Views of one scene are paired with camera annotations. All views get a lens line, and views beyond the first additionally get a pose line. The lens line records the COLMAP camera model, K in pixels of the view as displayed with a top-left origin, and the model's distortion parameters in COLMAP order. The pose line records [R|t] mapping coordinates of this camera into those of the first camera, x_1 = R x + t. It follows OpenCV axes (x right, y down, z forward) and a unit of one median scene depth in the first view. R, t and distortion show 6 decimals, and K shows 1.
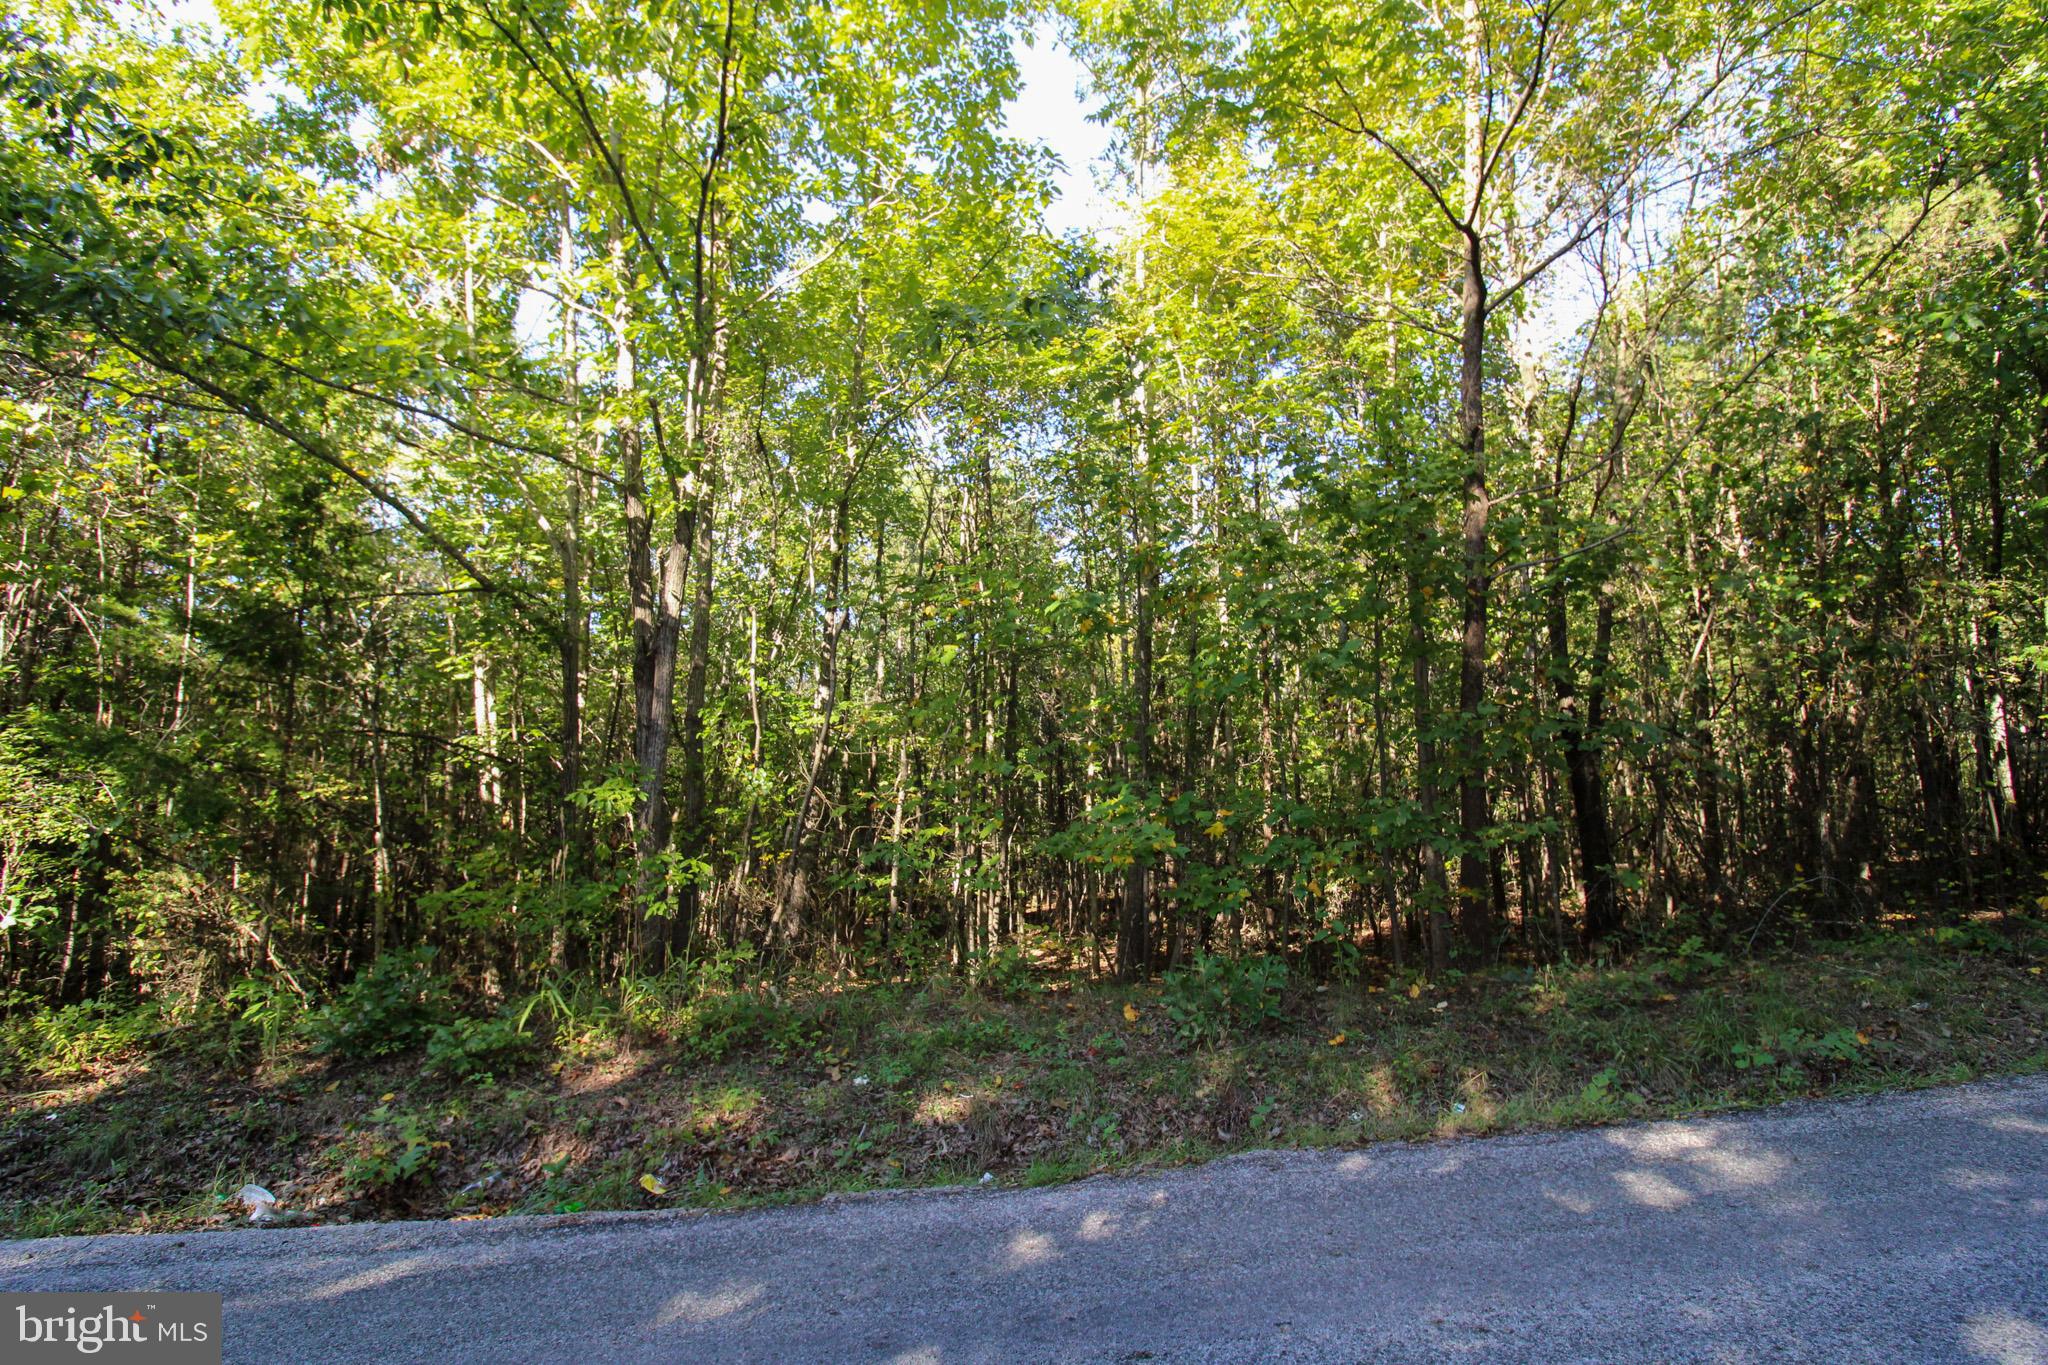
lens RADIAL K [[921.7, 0, 1025.7], [0, 921.7, 678.7], [0, 0, 1]] dist [-0.012976, -0.004952]
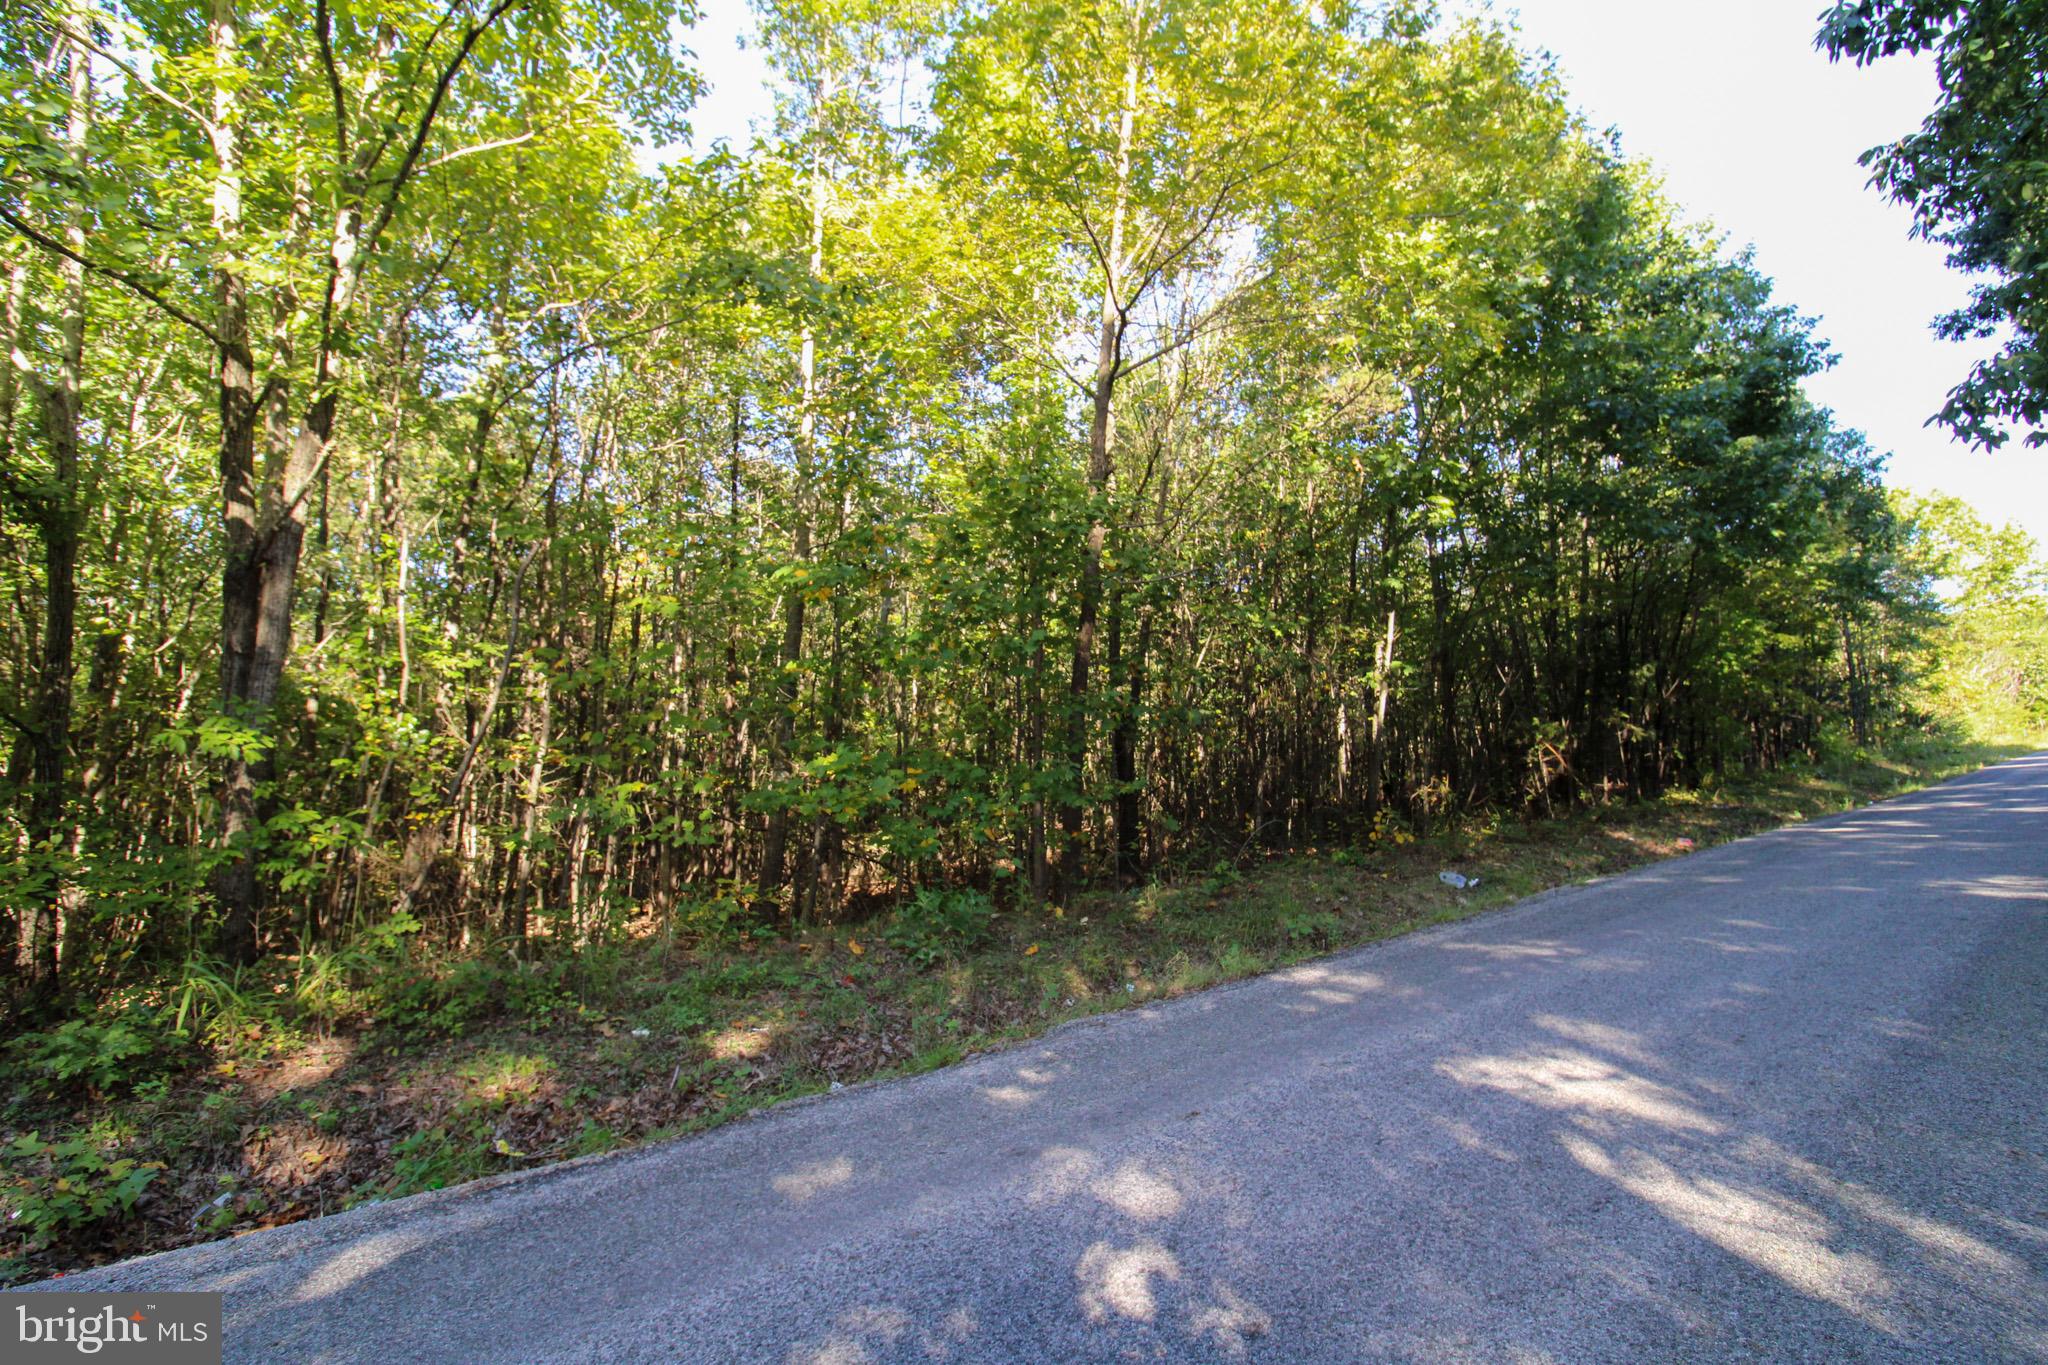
lens RADIAL K [[921.7, 0, 1015.0], [0, 921.7, 683.9], [0, 0, 1]] dist [-0.012976, -0.004952]
pose [[0.845782, 0.062423, 0.529865, -0.363015], [-0.080919, 0.996651, 0.011750, 0.019194], [-0.527357, -0.052814, 0.848001, -0.028677]]
